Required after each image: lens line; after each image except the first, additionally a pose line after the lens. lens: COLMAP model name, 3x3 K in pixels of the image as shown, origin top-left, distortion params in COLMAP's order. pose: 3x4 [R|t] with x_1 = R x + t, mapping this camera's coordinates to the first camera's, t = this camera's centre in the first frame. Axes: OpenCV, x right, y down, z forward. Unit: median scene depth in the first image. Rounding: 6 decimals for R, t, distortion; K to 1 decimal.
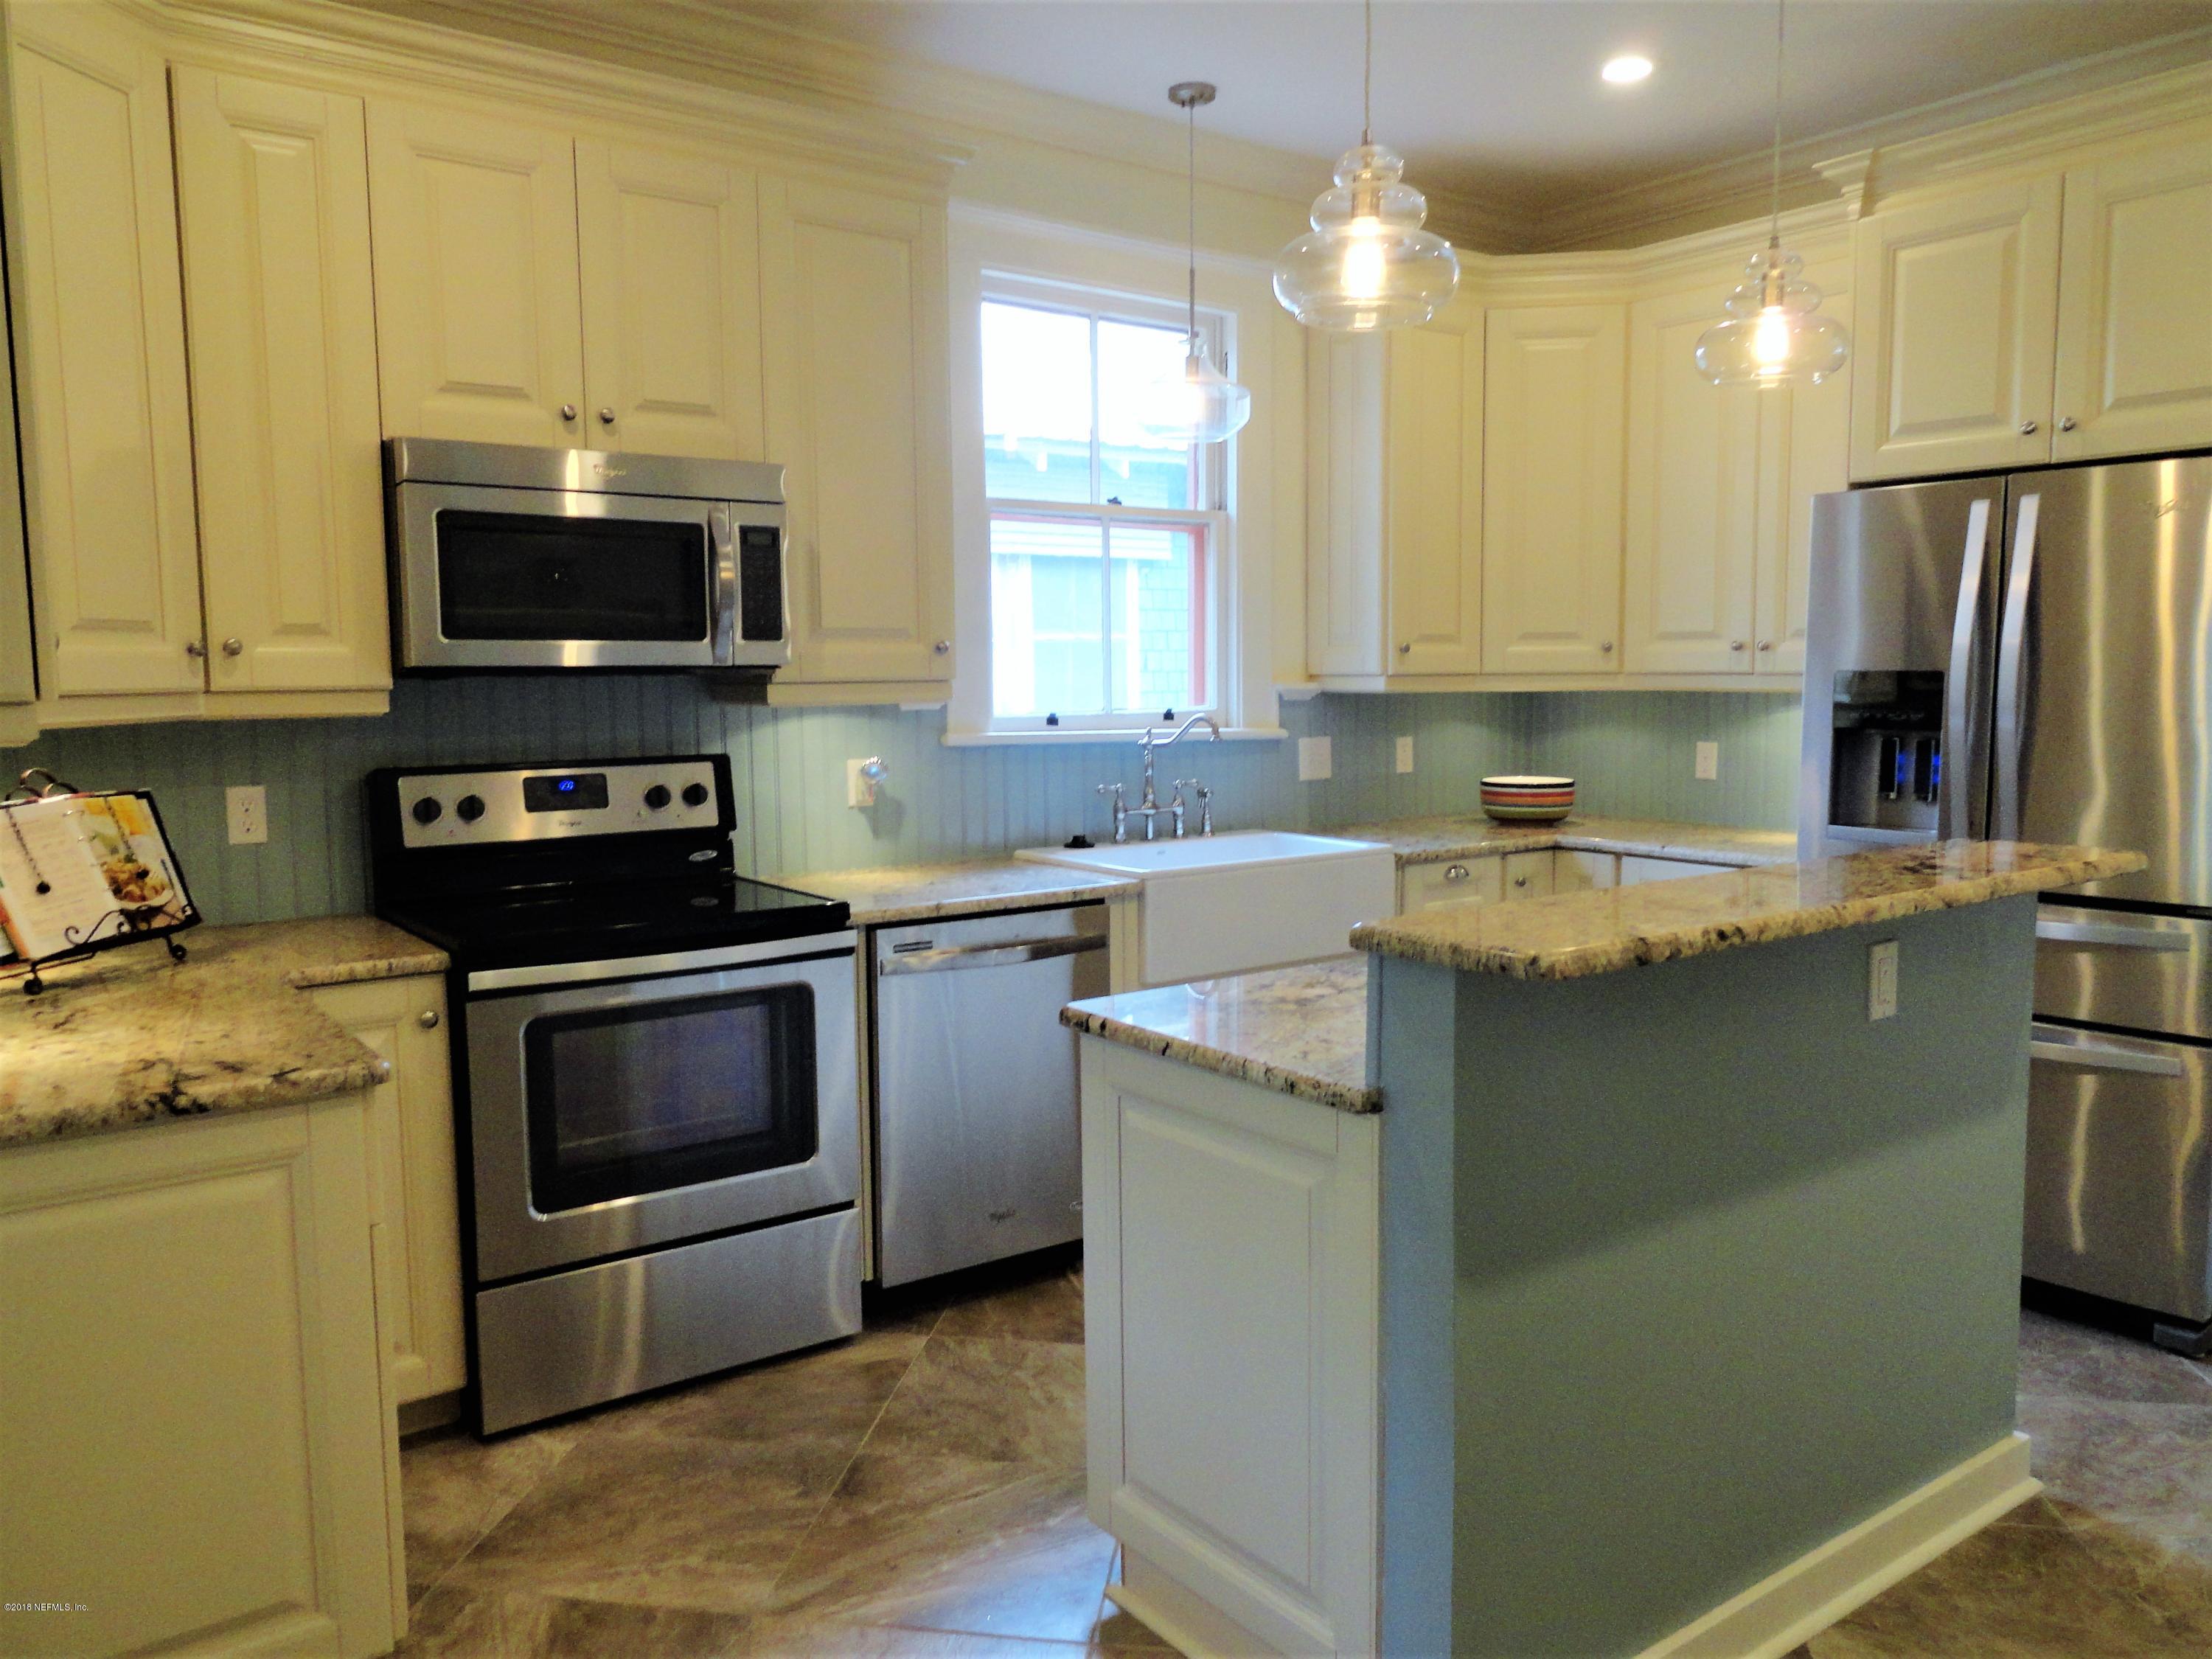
lens RADIAL K [[1656.1, 0, 1106.0], [0, 1656.1, 829.5], [0, 0, 1]] dist [0.044818, 0.001366]
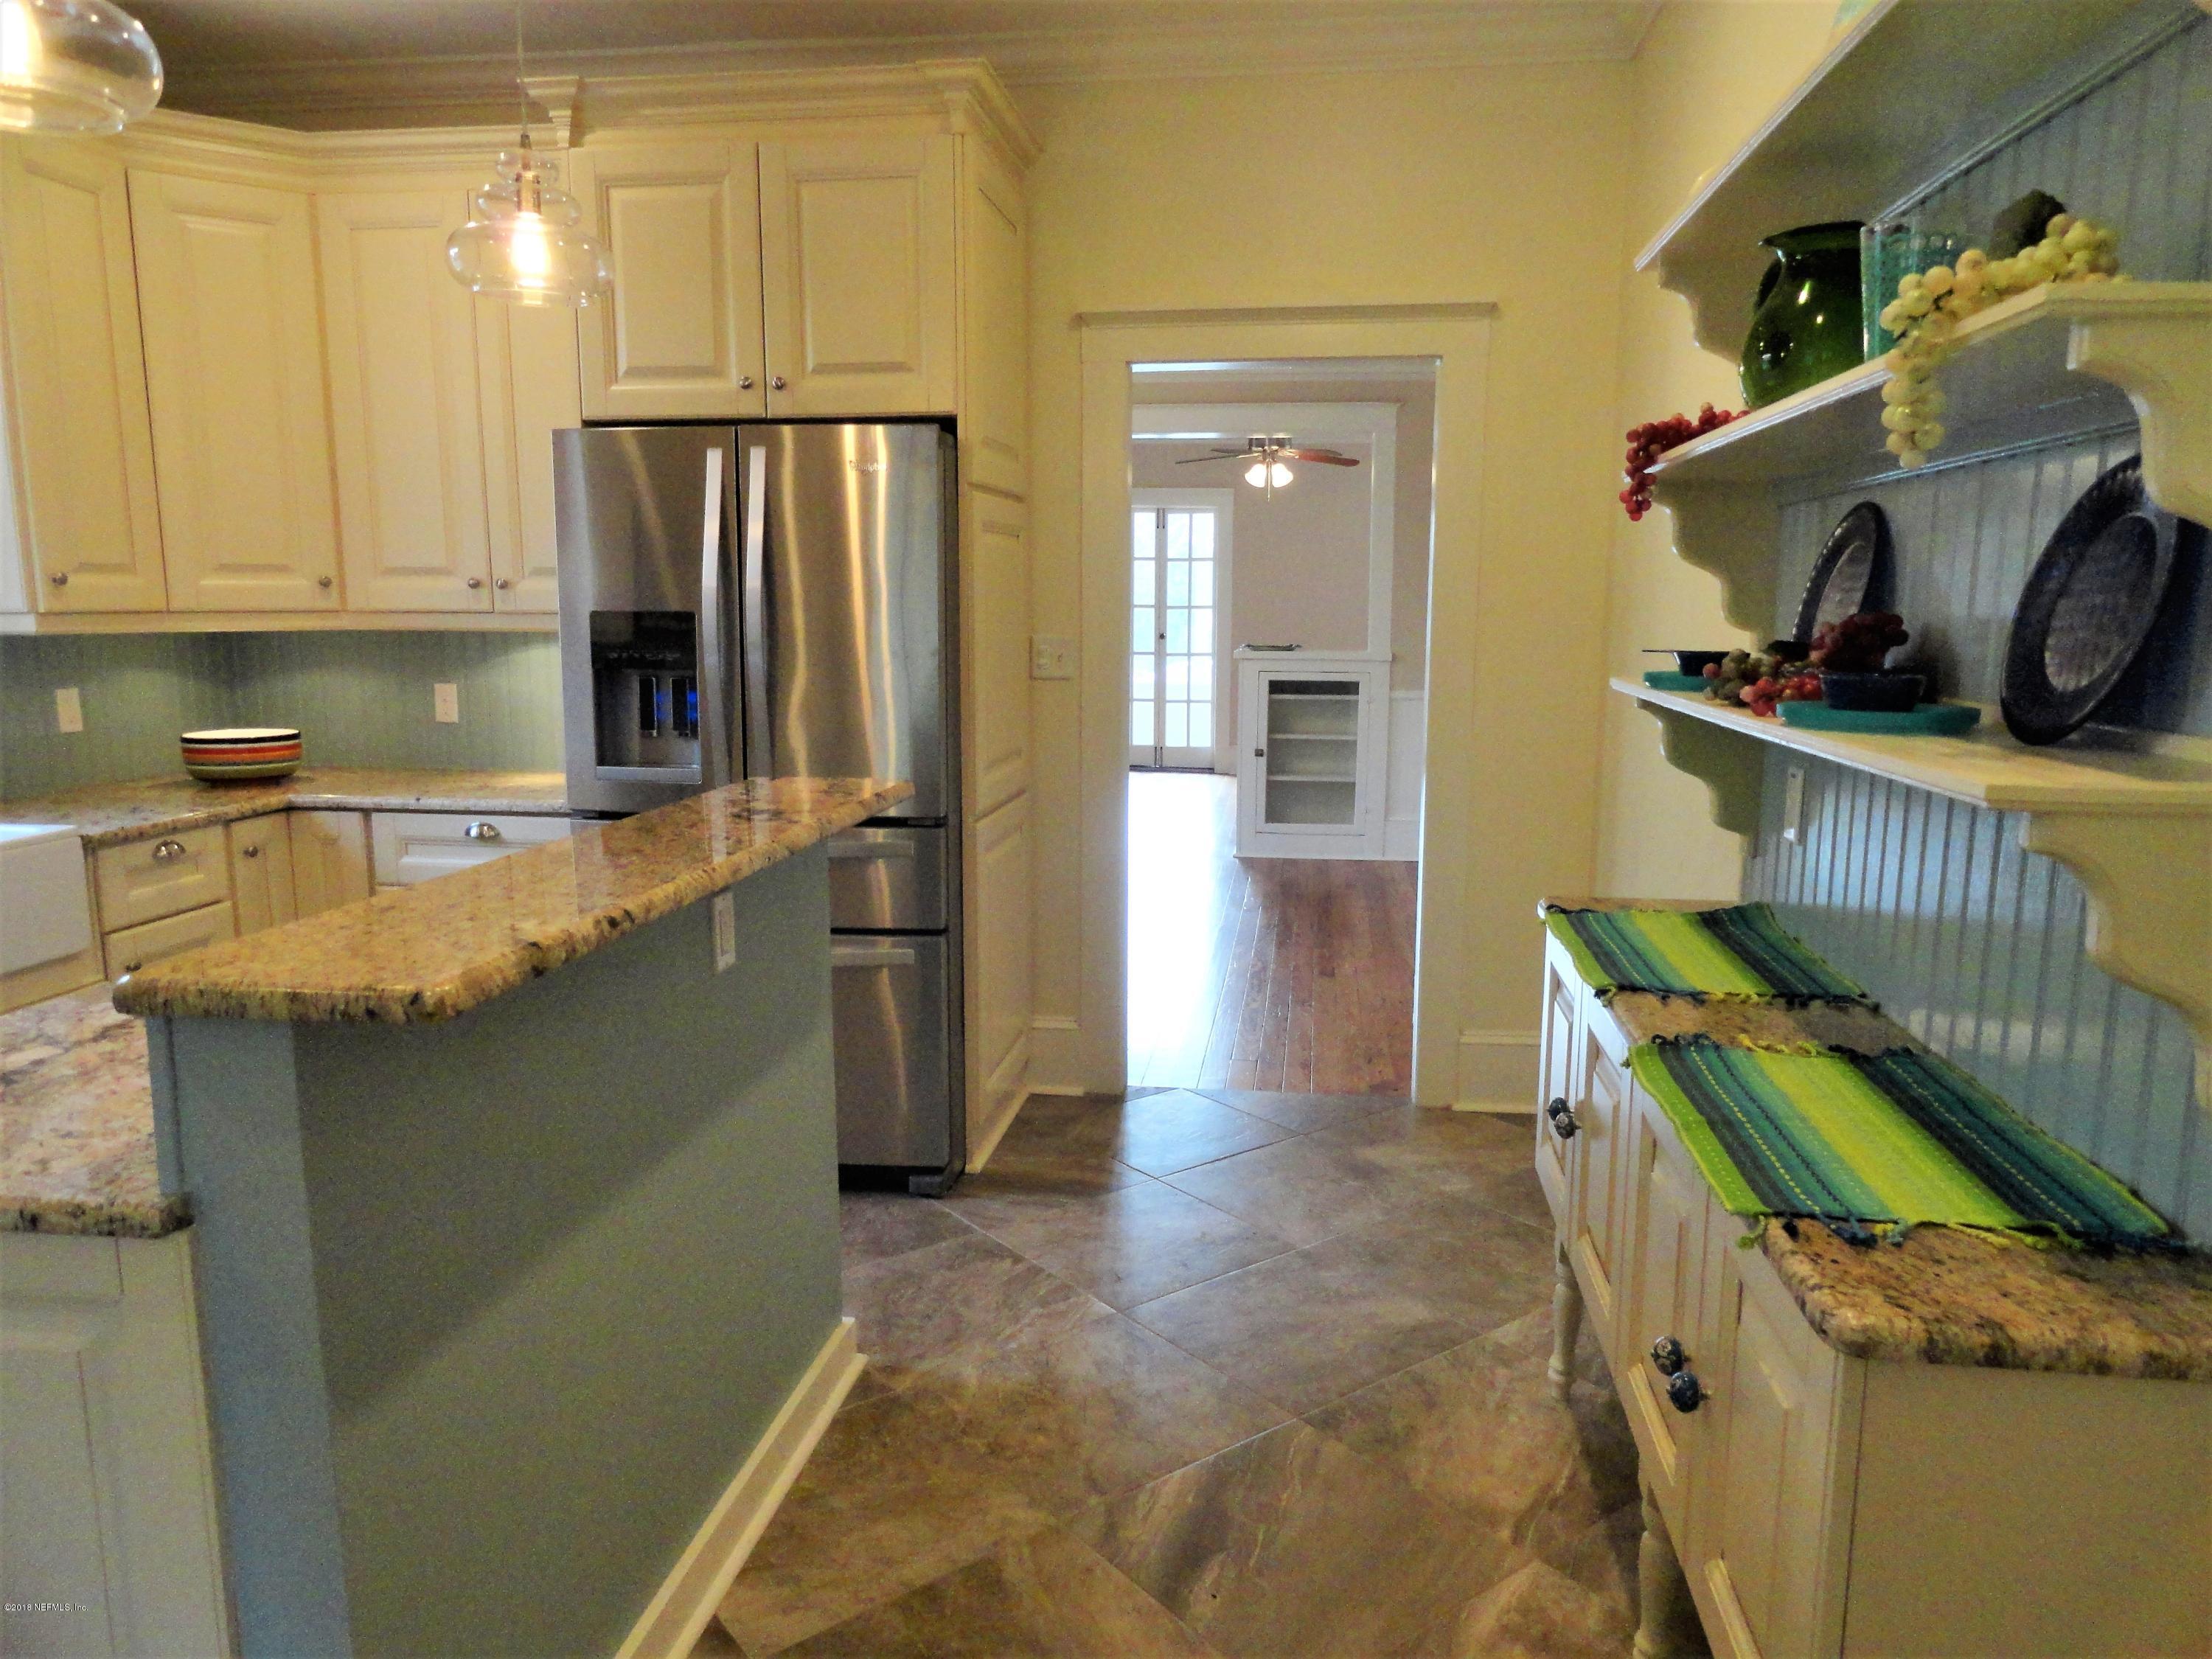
lens RADIAL K [[1534.8, 0, 1106.0], [0, 1534.8, 829.5], [0, 0, 1]] dist [0.007025, 0.000291]
pose [[0.699188, -0.102800, 0.707508, -0.008703], [0.066056, 0.994664, 0.079244, -0.019024], [-0.711880, -0.008671, 0.702248, 0.149399]]
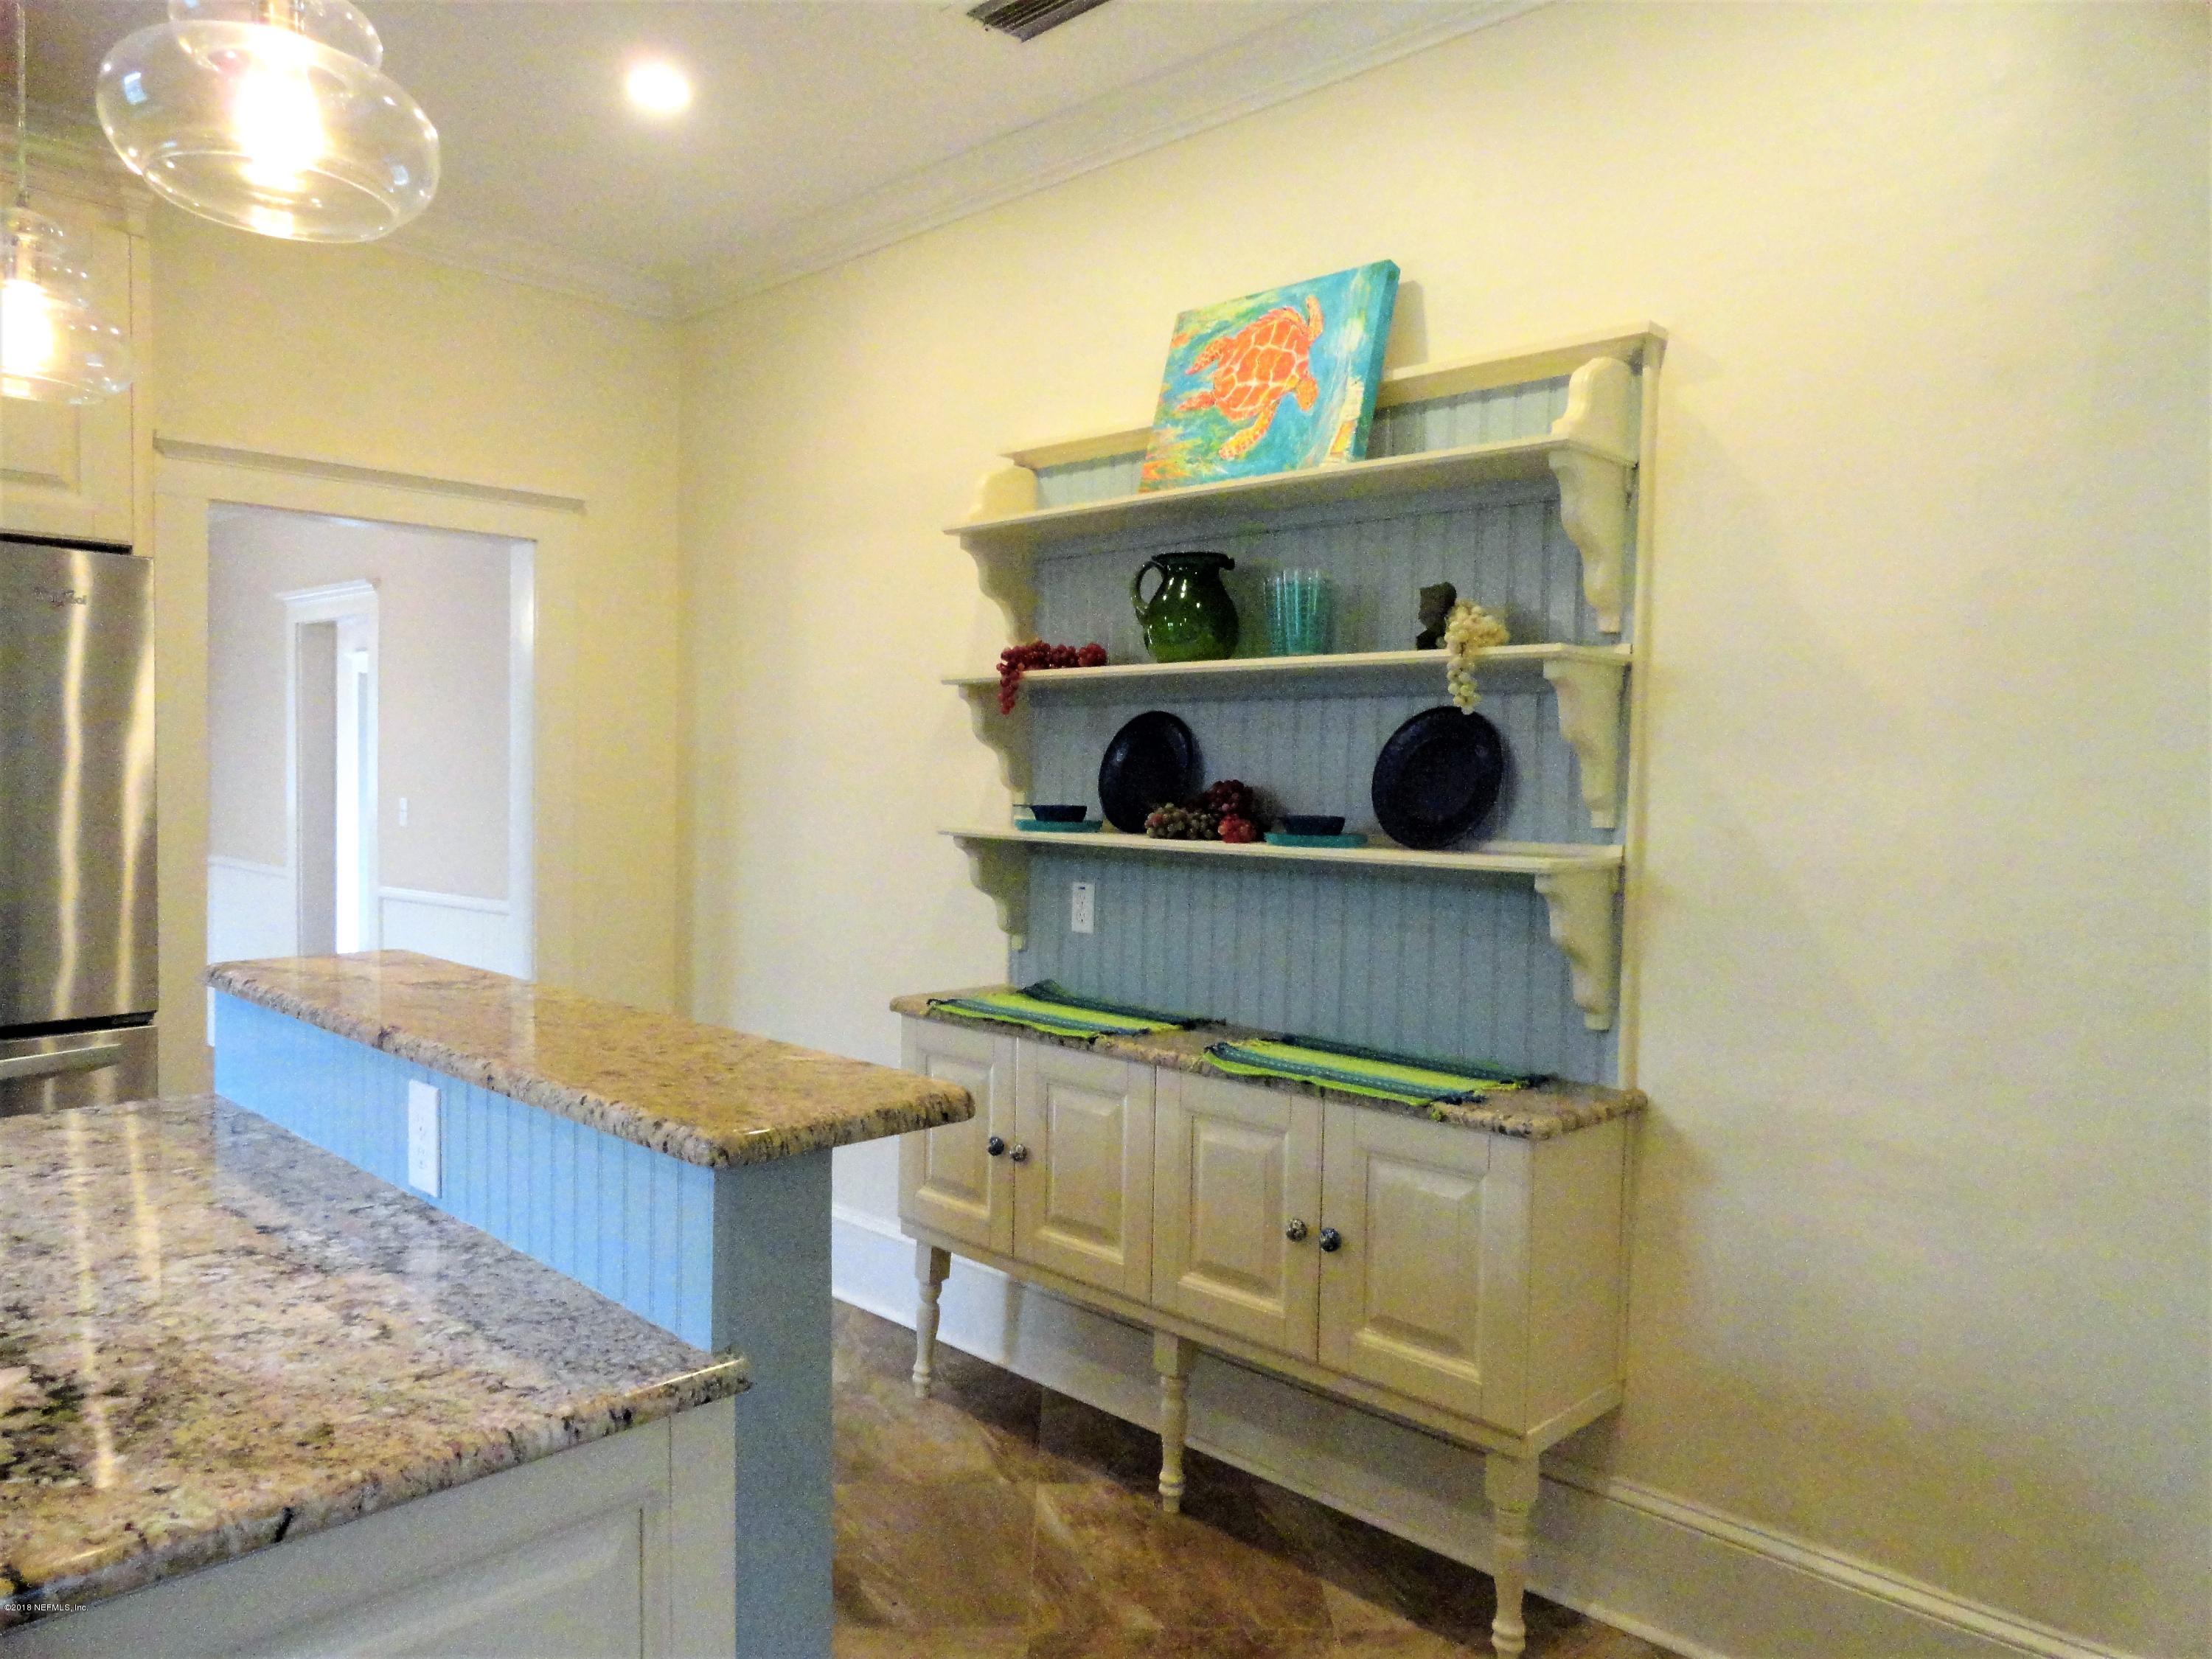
lens RADIAL K [[1556.7, 0, 1106.0], [0, 1556.7, 829.5], [0, 0, 1]] dist [0.005515, 0.001094]
pose [[-0.161471, -0.038567, 0.986124, -0.340391], [0.078834, 0.995539, 0.051844, -0.062137], [-0.983724, 0.086112, -0.157711, 0.579150]]
